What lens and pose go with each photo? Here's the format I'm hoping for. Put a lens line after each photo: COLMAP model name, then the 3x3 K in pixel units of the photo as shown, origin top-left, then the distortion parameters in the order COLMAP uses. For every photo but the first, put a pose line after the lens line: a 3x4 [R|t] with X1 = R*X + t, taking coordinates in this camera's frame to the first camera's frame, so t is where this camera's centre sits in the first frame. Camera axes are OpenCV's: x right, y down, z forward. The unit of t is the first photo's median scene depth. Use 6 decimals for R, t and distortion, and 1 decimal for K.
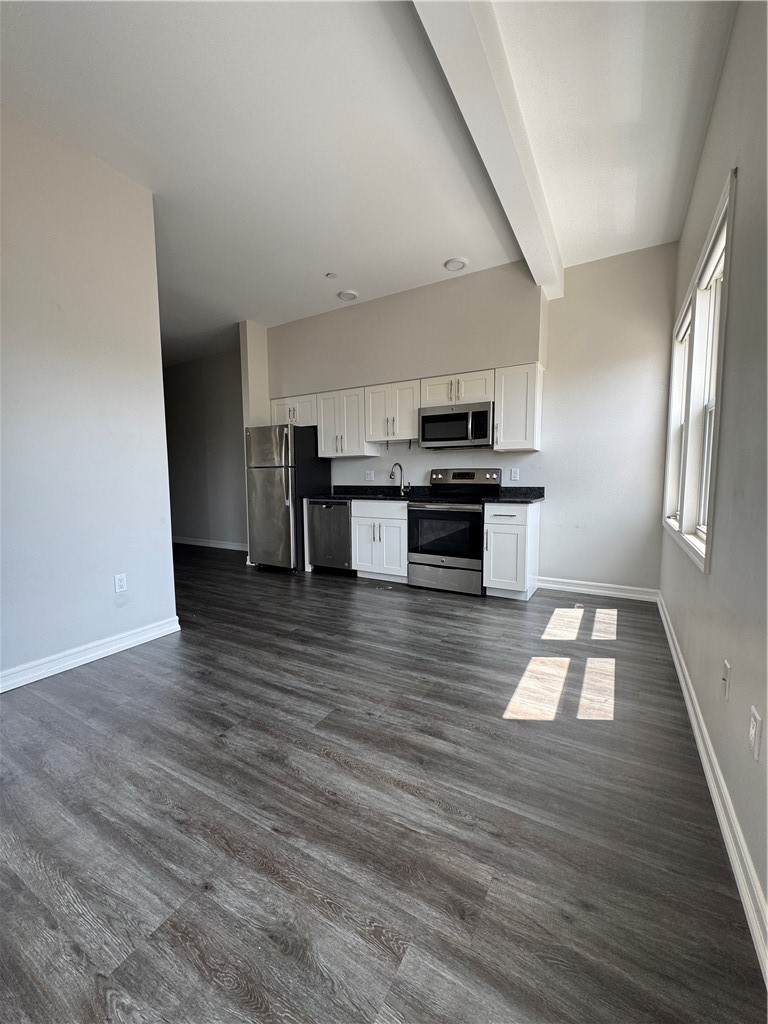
lens RADIAL K [[405.8, 0, 388.0], [0, 405.8, 510.3], [0, 0, 1]] dist [0.002045, -0.000247]
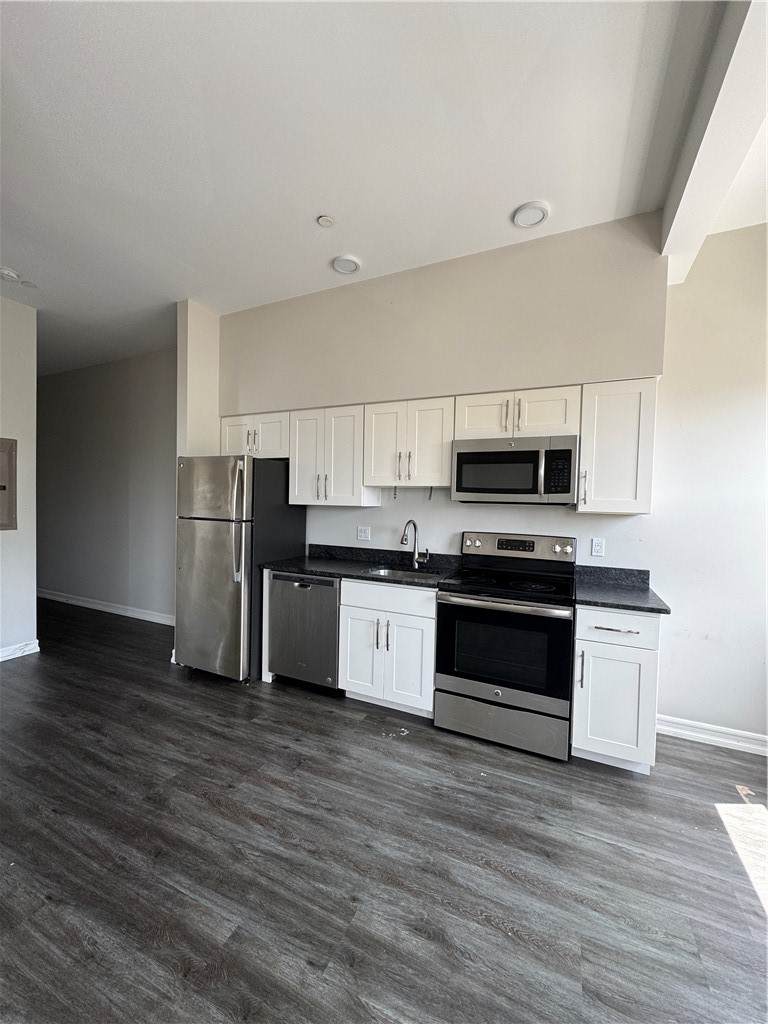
lens RADIAL K [[405.8, 0, 387.7], [0, 405.8, 511.7], [0, 0, 1]] dist [0.002045, -0.000247]
pose [[0.995492, 0.028063, 0.090604, -0.085969], [-0.022679, 0.997946, -0.059912, -0.101905], [-0.092099, 0.057587, 0.994083, 0.393095]]
